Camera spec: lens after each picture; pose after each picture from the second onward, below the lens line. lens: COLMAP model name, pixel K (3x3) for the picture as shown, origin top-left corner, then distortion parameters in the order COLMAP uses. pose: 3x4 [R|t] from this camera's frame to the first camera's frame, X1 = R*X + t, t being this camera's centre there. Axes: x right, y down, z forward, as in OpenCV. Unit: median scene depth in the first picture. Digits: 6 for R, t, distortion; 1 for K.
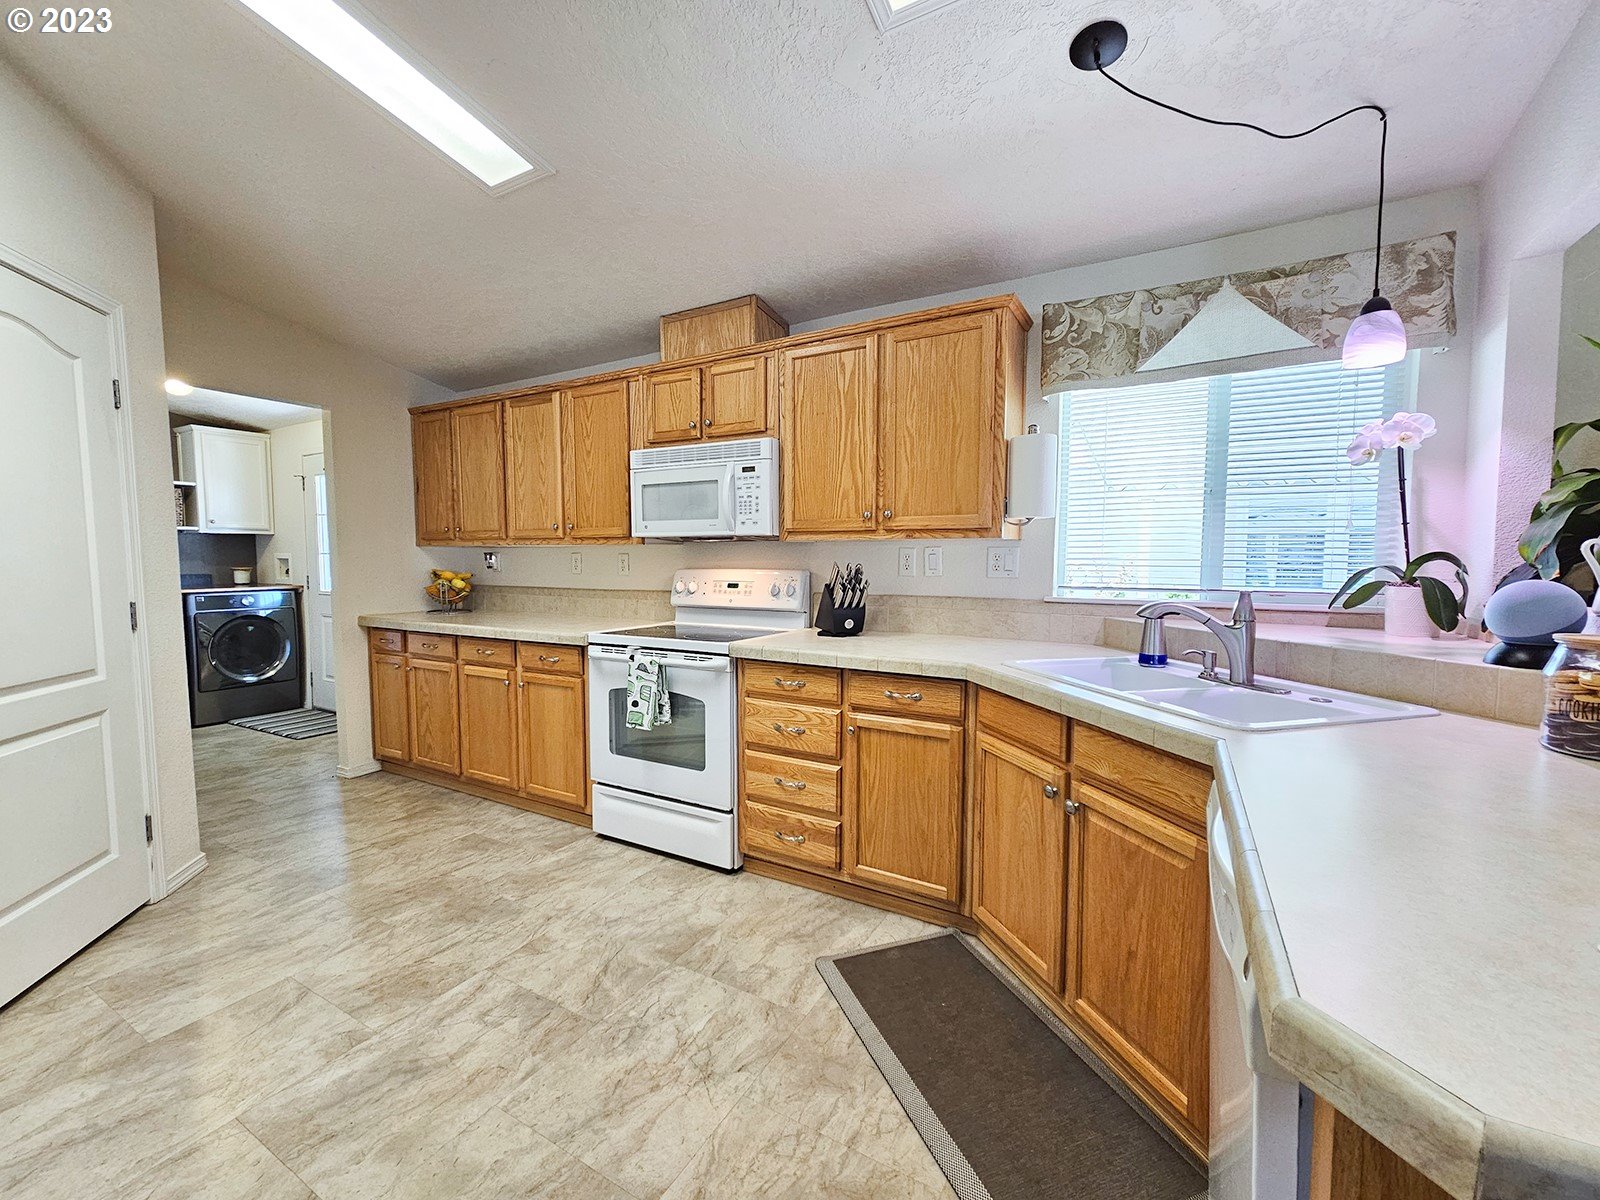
lens RADIAL K [[665.4, 0, 808.3], [0, 665.4, 599.5], [0, 0, 1]] dist [0.002300, 0.000217]
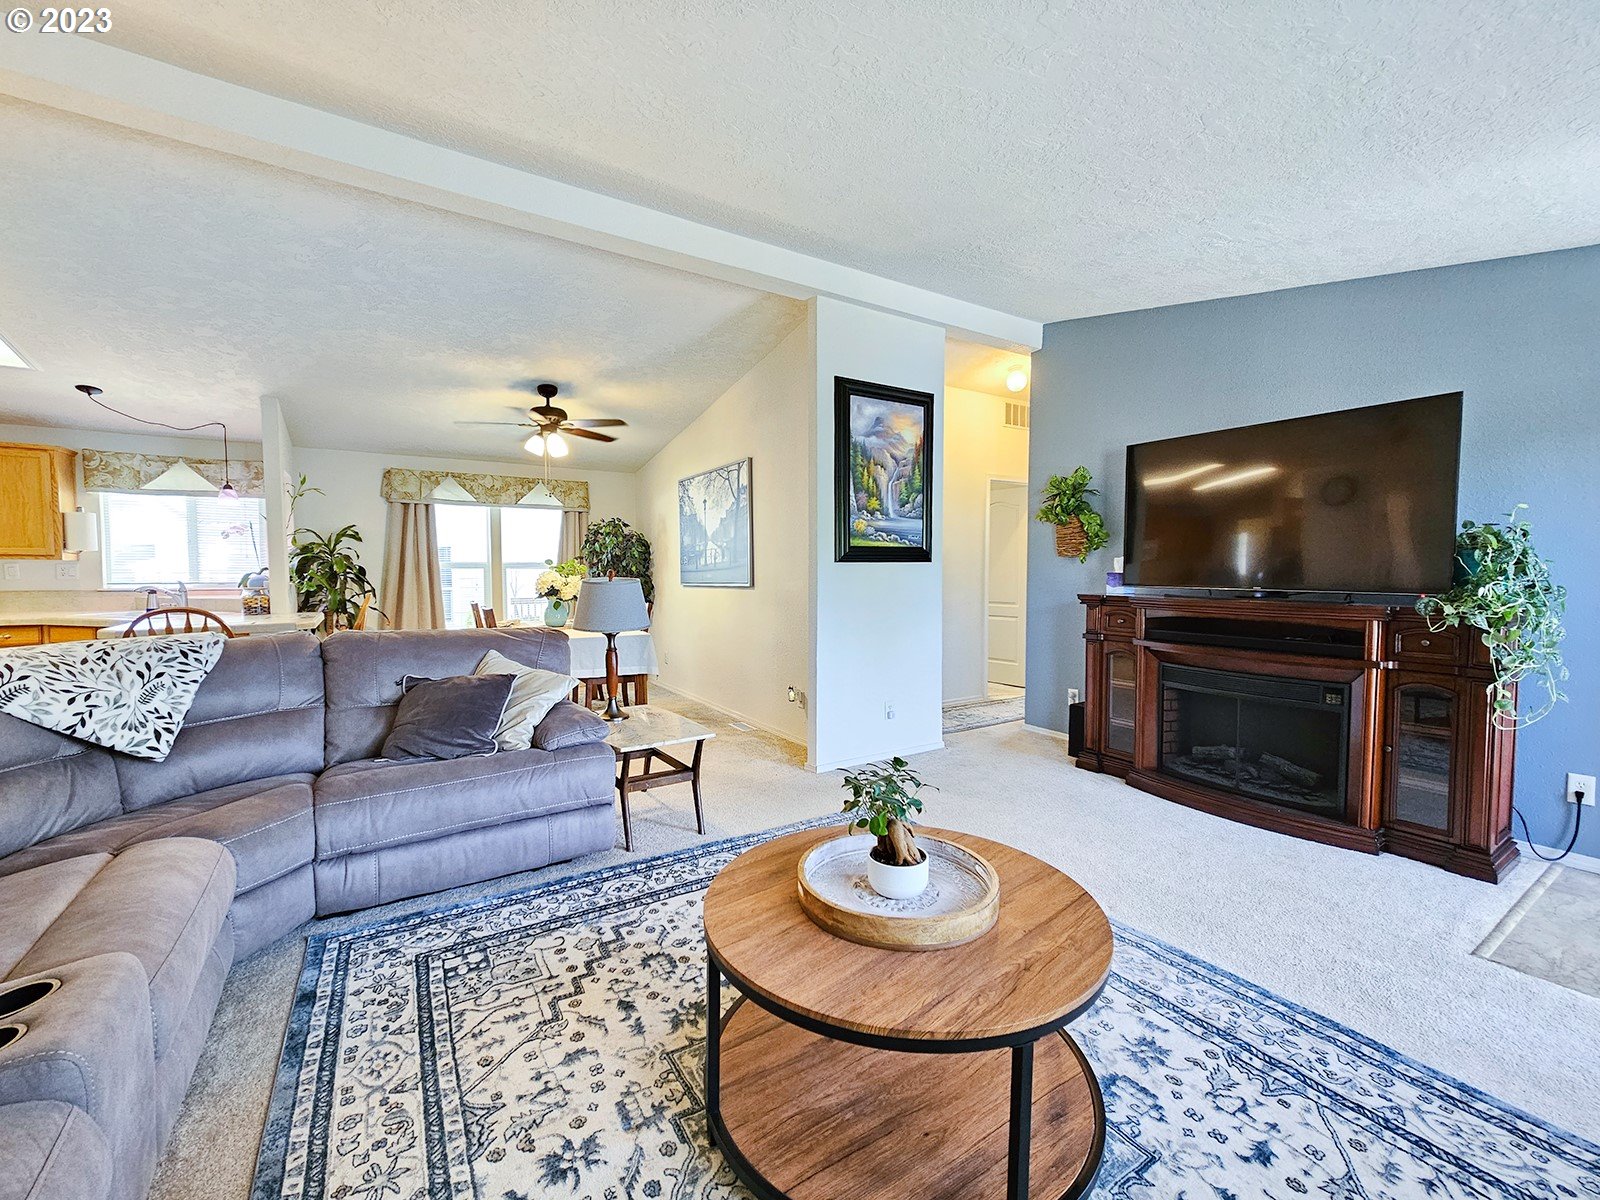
lens RADIAL K [[665.4, 0, 795.0], [0, 665.4, 600.2], [0, 0, 1]] dist [0.002300, 0.000217]
pose [[0.483255, -0.046398, 0.874249, -0.294696], [0.056757, 0.998154, 0.021600, 0.080753], [-0.873638, 0.039182, 0.484996, -1.366728]]
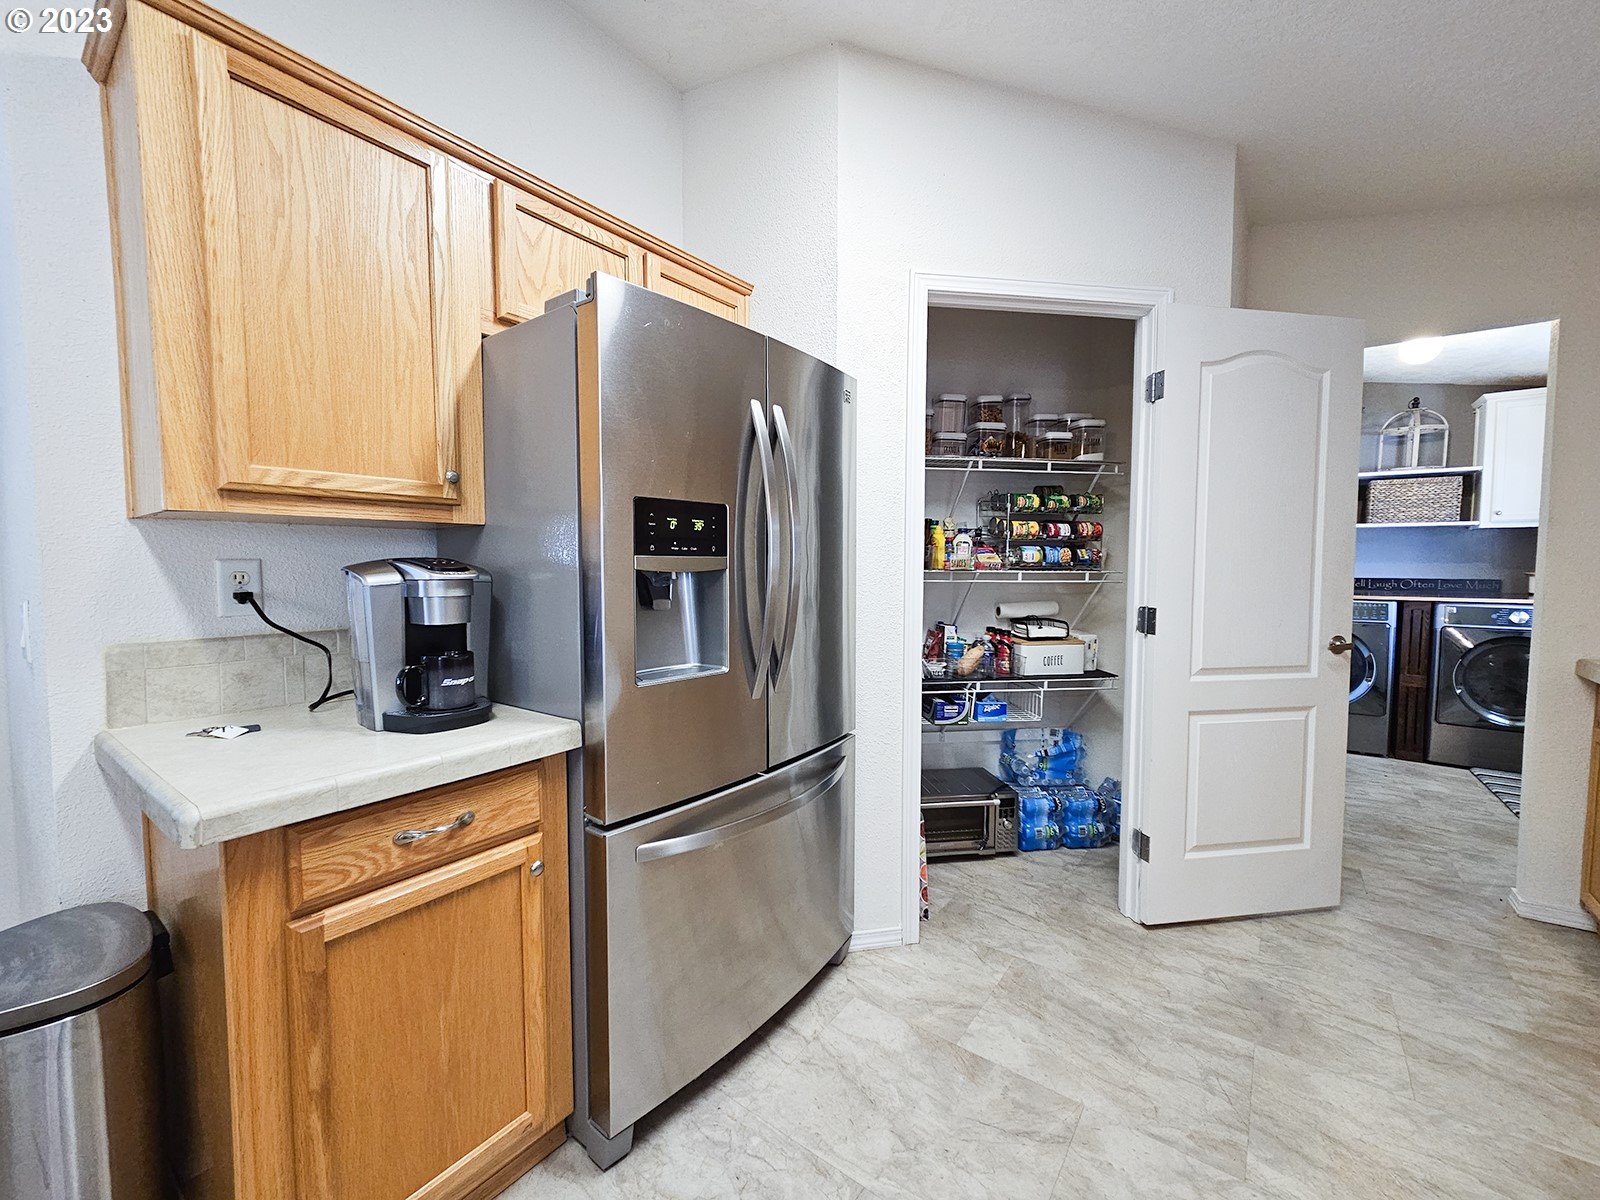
lens RADIAL K [[665.4, 0, 802.0], [0, 665.4, 590.0], [0, 0, 1]] dist [0.002300, 0.000217]
pose [[-0.129333, 0.043456, -0.990649, -0.006767], [-0.065180, 0.996506, 0.052222, -0.022160], [0.989457, 0.071325, -0.126049, 0.442096]]
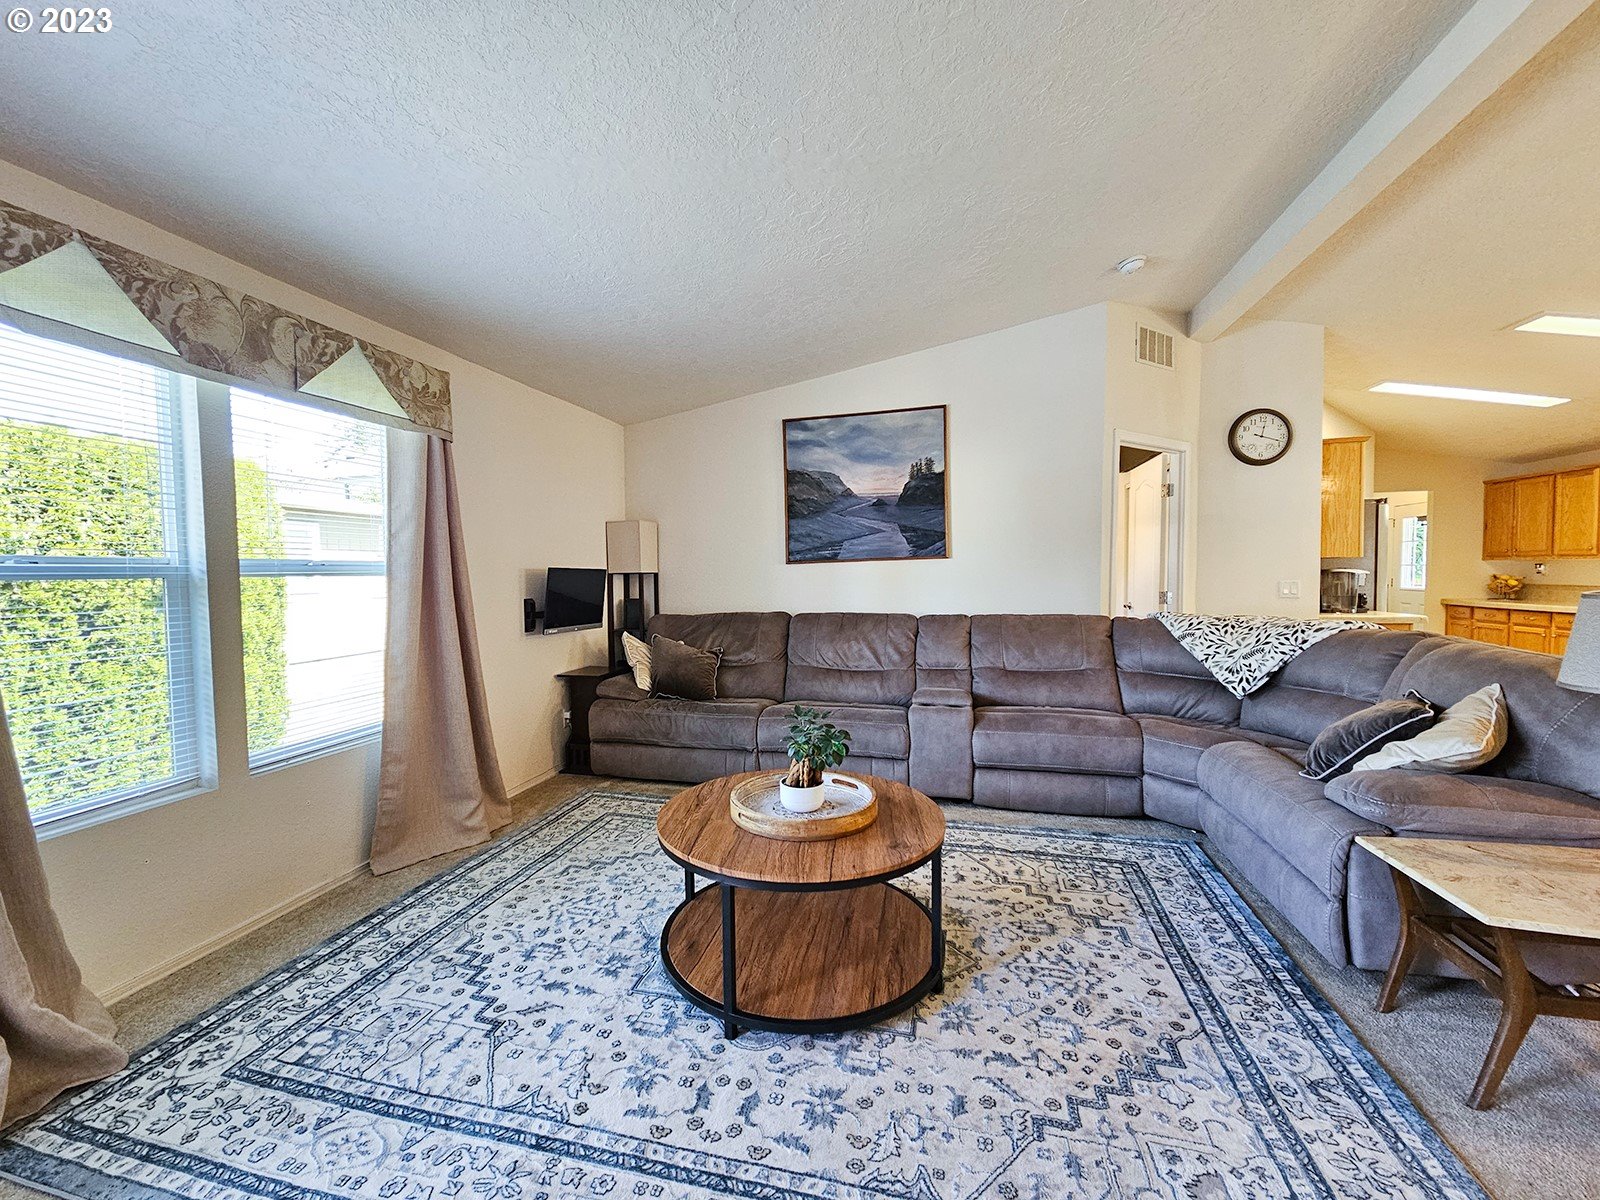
lens RADIAL K [[665.4, 0, 799.5], [0, 665.4, 596.4], [0, 0, 1]] dist [0.002300, 0.000217]
pose [[0.266920, 0.036052, -0.963044, 0.719195], [-0.053468, 0.998315, 0.022553, 0.081644], [0.962234, 0.045472, 0.268398, -1.378184]]
